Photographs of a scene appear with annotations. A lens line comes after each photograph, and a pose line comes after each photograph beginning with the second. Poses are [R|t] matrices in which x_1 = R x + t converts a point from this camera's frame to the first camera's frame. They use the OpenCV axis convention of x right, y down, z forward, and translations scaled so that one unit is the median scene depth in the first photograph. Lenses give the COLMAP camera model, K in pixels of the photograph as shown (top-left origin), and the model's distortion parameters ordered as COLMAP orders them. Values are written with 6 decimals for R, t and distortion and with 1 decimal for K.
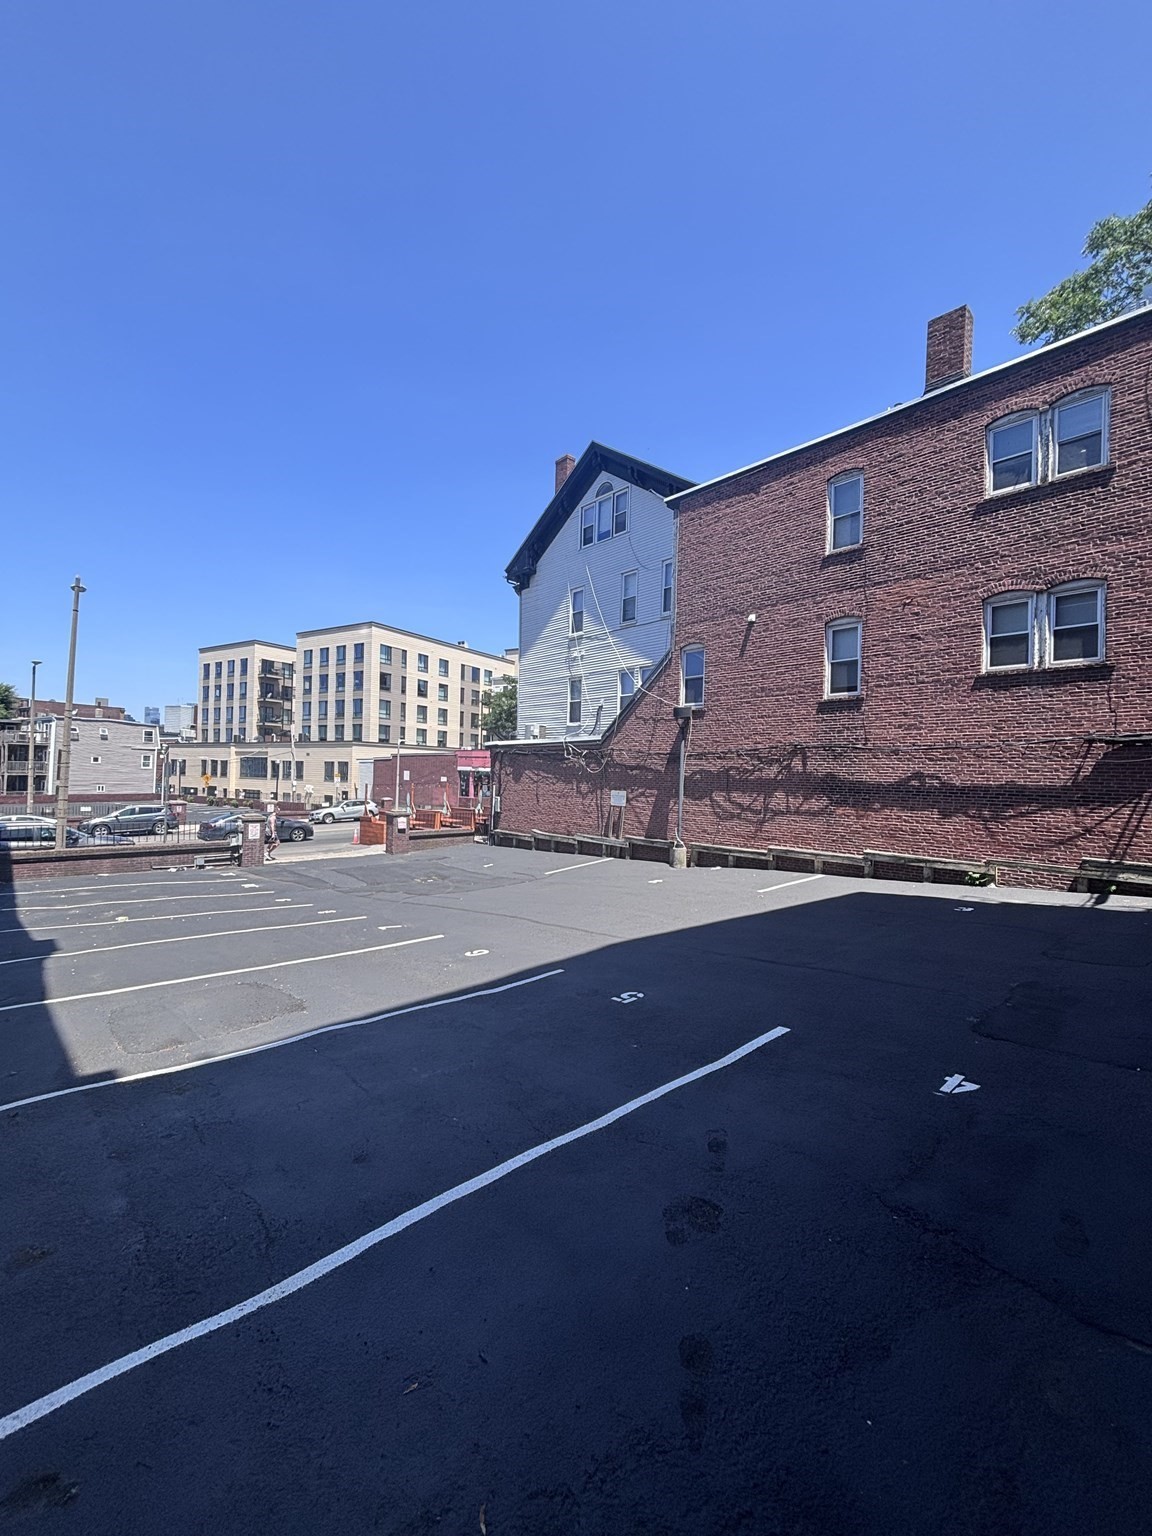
lens RADIAL K [[616.6, 0, 577.3], [0, 616.6, 769.9], [0, 0, 1]] dist [-0.000555, -0.000255]
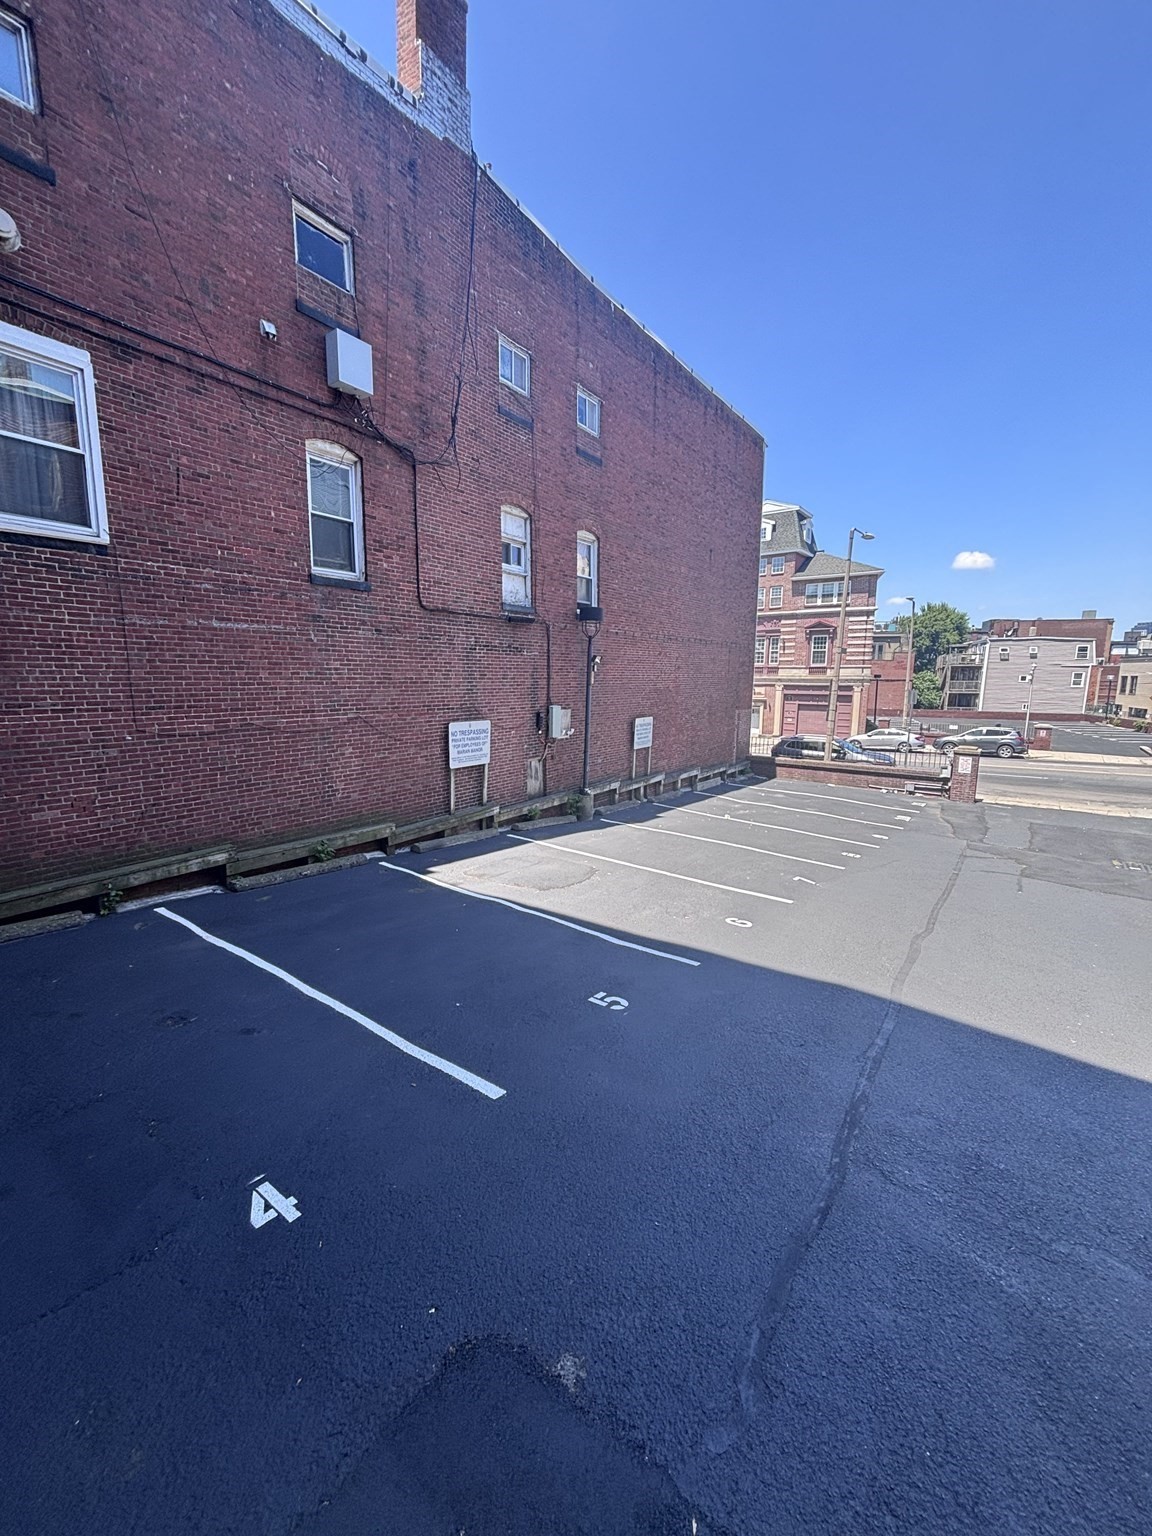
lens RADIAL K [[616.6, 0, 578.8], [0, 616.6, 766.0], [0, 0, 1]] dist [-0.000555, -0.000255]
pose [[0.197836, 0.125840, -0.972124, 0.312751], [0.002922, 0.991645, 0.128961, -0.024624], [0.980231, -0.028353, 0.195816, 0.287104]]
